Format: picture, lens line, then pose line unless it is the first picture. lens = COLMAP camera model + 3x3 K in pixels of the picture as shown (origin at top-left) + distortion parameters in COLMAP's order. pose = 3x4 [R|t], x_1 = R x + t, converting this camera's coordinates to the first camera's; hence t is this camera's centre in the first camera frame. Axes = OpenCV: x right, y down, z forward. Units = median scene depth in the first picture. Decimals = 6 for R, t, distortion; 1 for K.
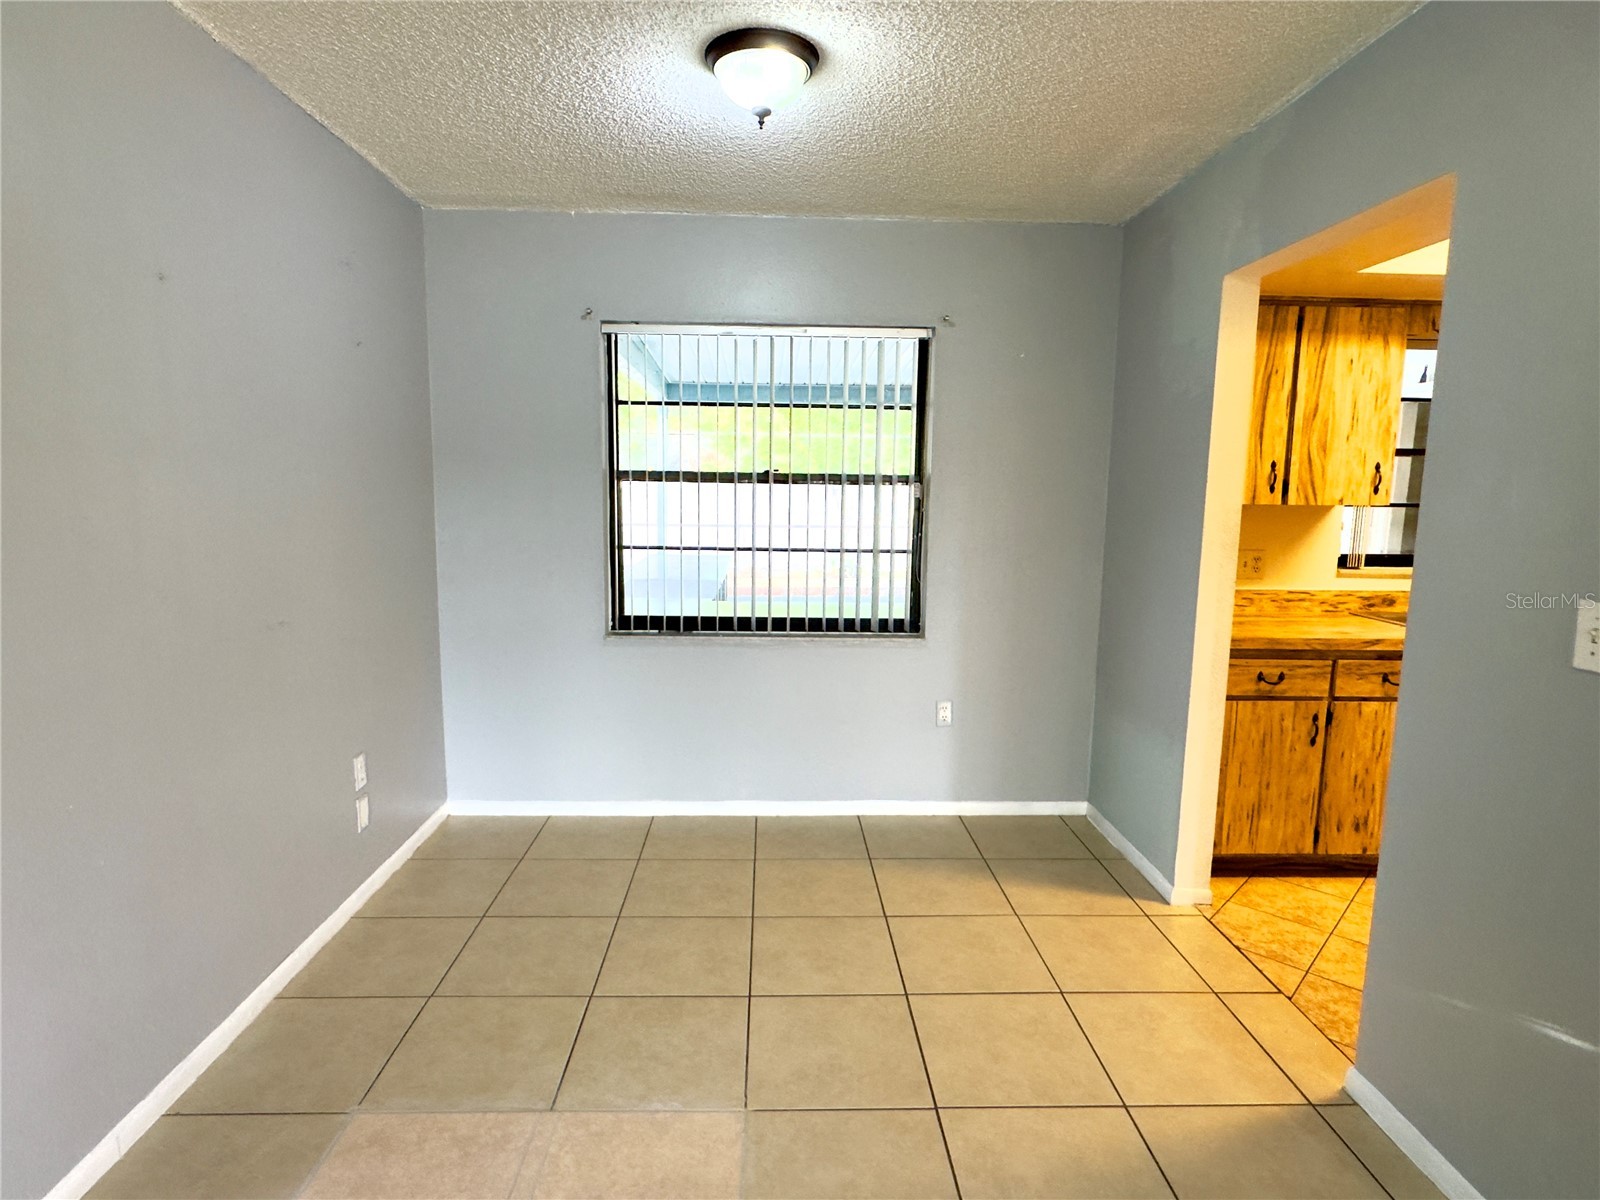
lens RADIAL K [[846.4, 0, 798.7], [0, 846.4, 598.1], [0, 0, 1]] dist [0.001522, 0.000083]
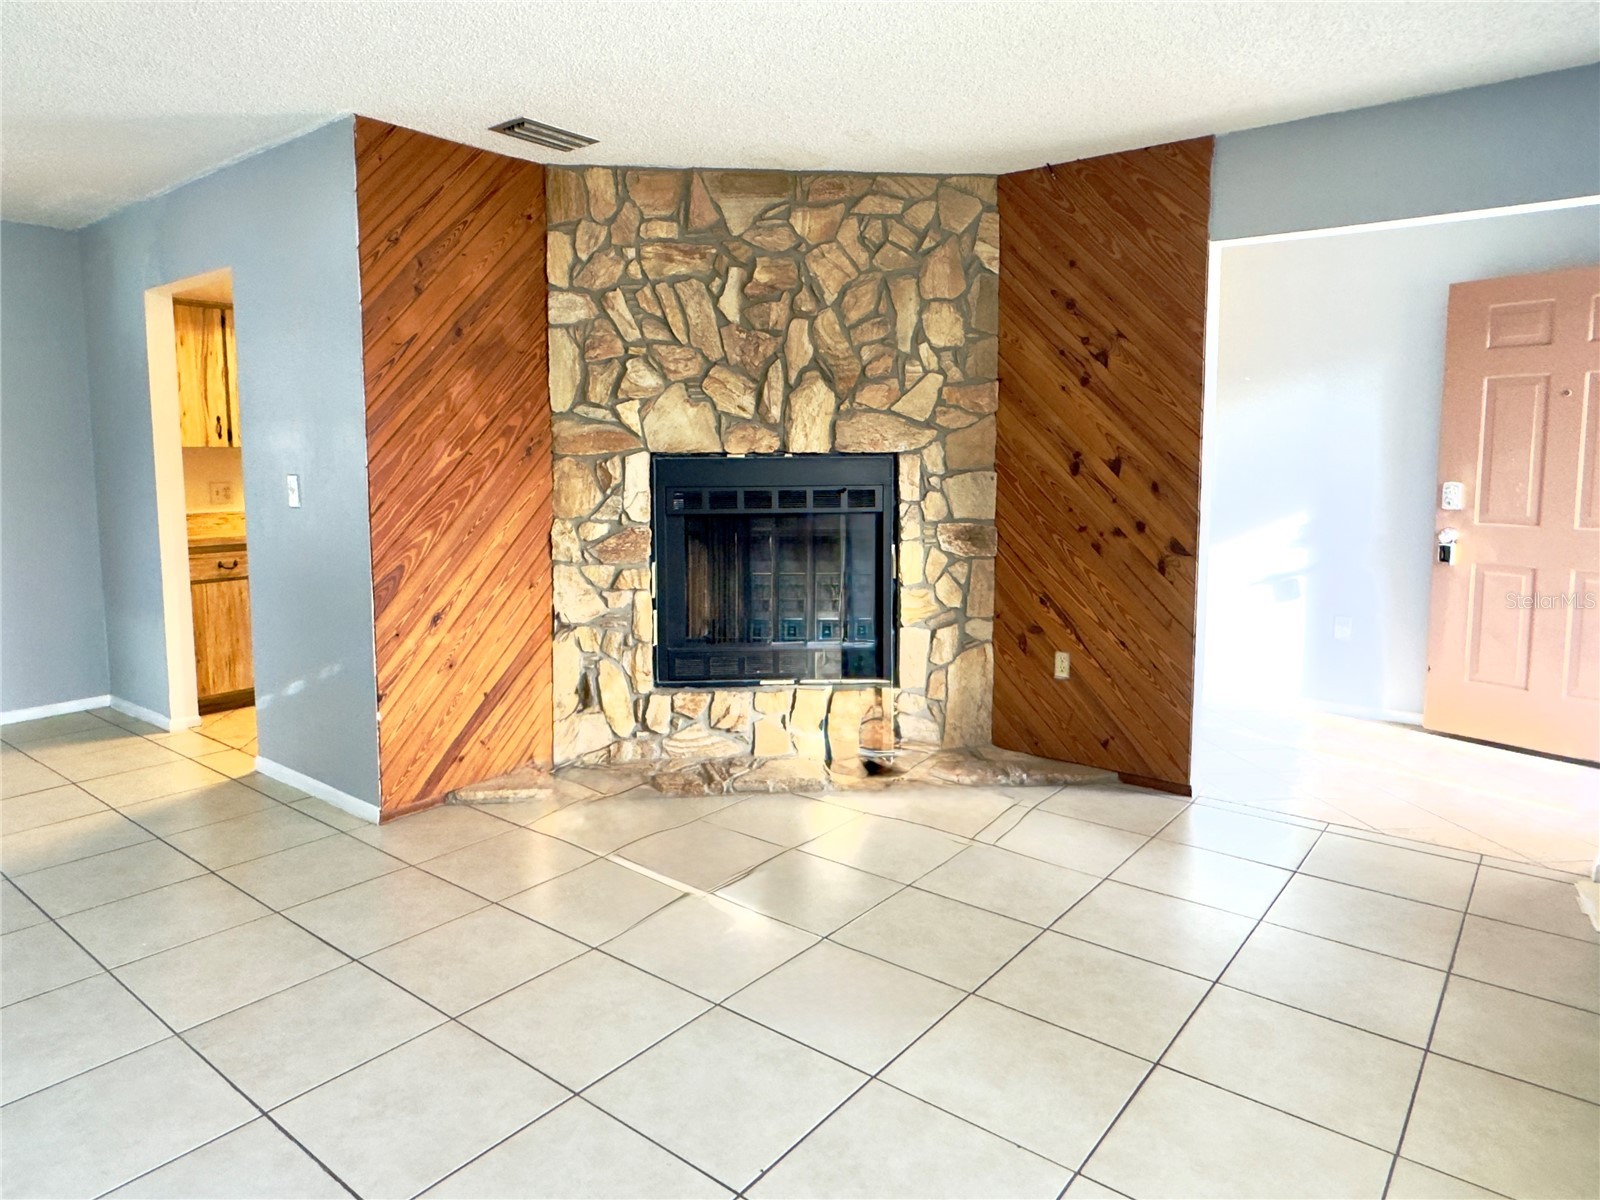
lens RADIAL K [[1009.9, 0, 744.3], [0, 1009.9, 550.9], [0, 0, 1]] dist [-0.000900, -0.000041]
pose [[0.667296, -0.092310, 0.739050, -0.122769], [0.115847, 0.993077, 0.019439, 0.134580], [-0.735728, 0.072645, 0.673370, -0.788771]]
